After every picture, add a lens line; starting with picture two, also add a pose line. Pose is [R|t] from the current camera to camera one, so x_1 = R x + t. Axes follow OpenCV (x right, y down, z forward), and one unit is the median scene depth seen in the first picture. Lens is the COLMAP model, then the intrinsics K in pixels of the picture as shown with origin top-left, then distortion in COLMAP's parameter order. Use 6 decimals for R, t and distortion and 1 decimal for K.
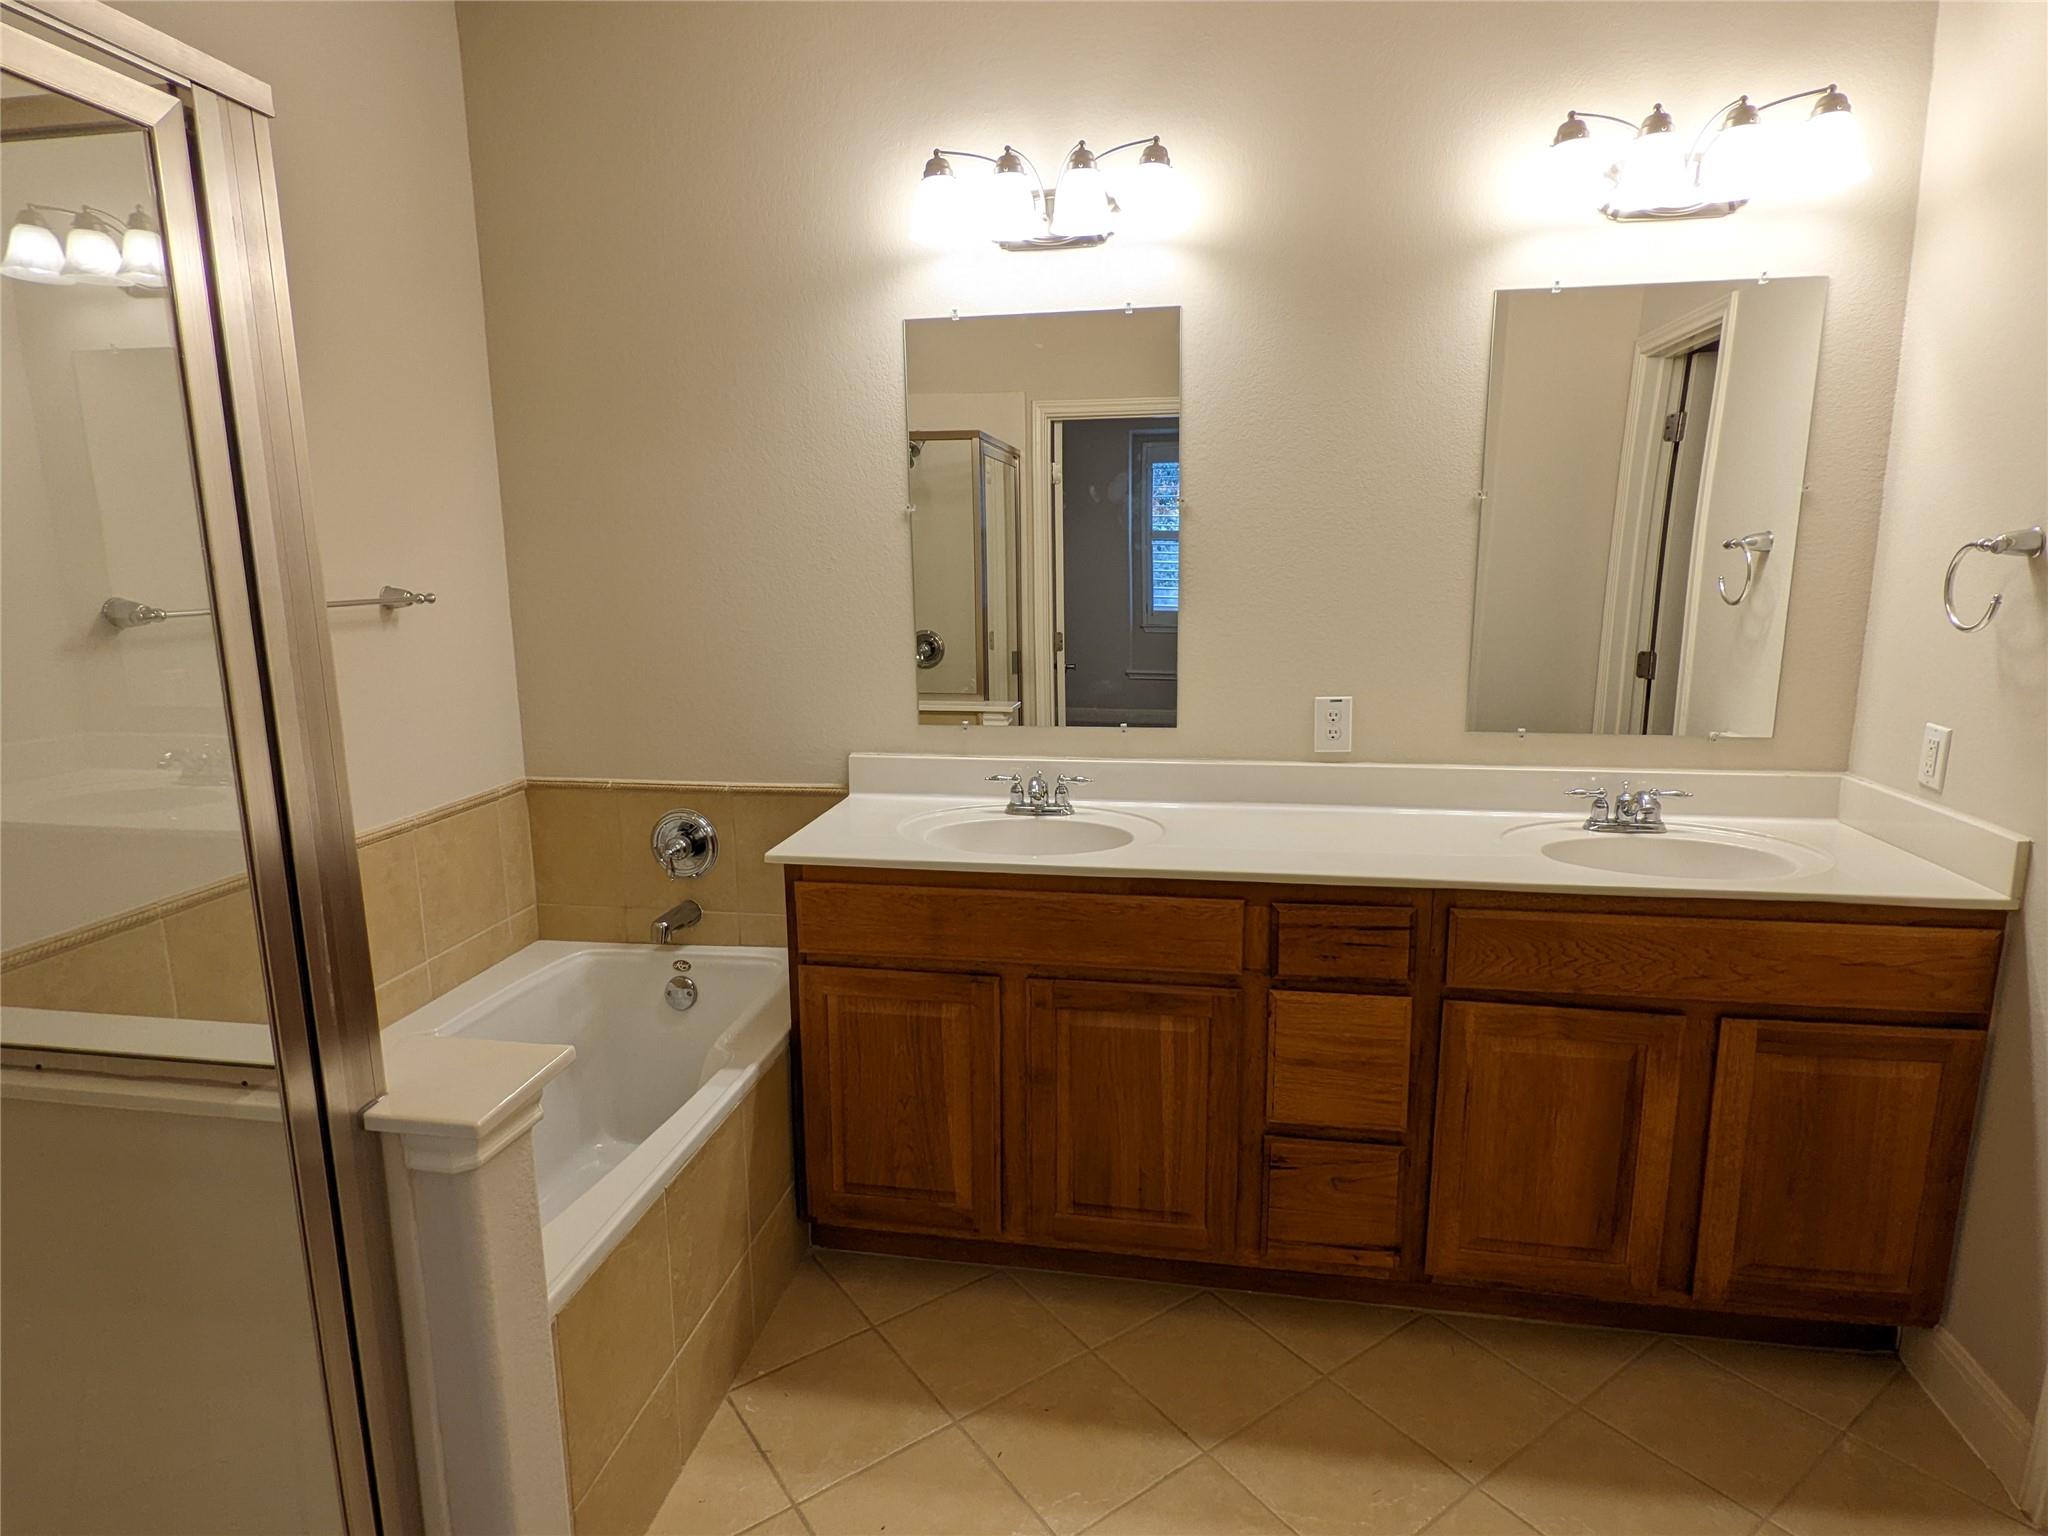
lens RADIAL K [[1131.5, 0, 1020.5], [0, 1131.5, 769.8], [0, 0, 1]] dist [0.003672, -0.000004]
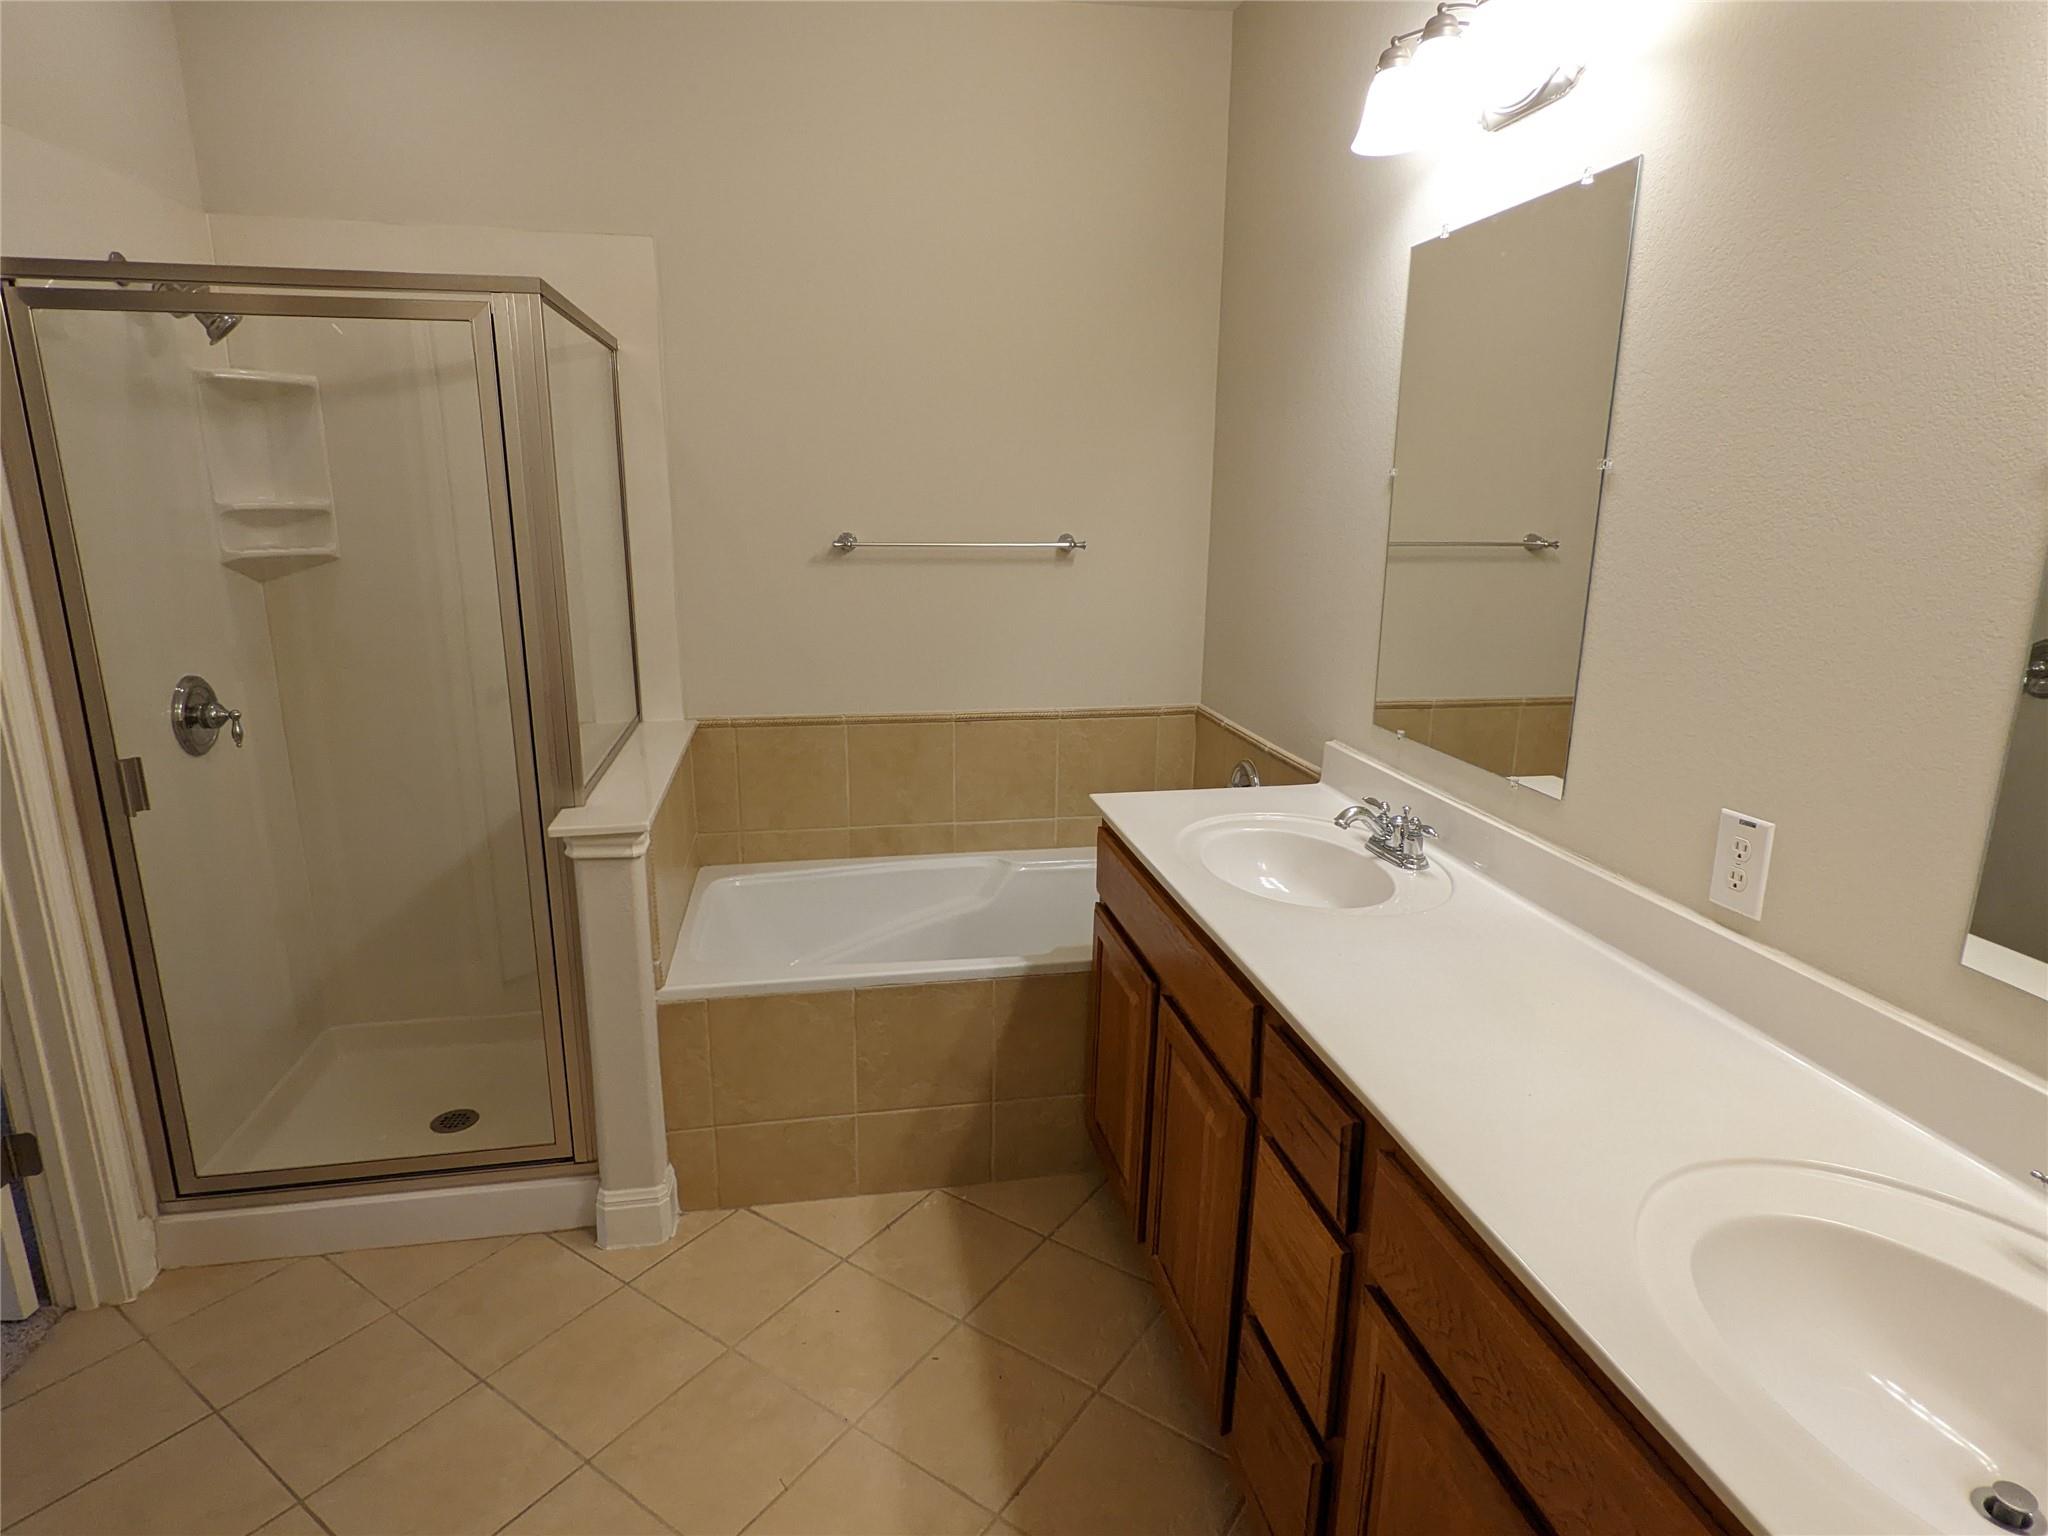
lens RADIAL K [[1131.5, 0, 1020.5], [0, 1131.5, 769.8], [0, 0, 1]] dist [0.003672, -0.000004]
pose [[0.342653, 0.238856, -0.908590, 0.688366], [-0.191640, 0.964574, 0.181301, -0.124781], [0.919708, 0.111999, 0.376289, 0.477346]]
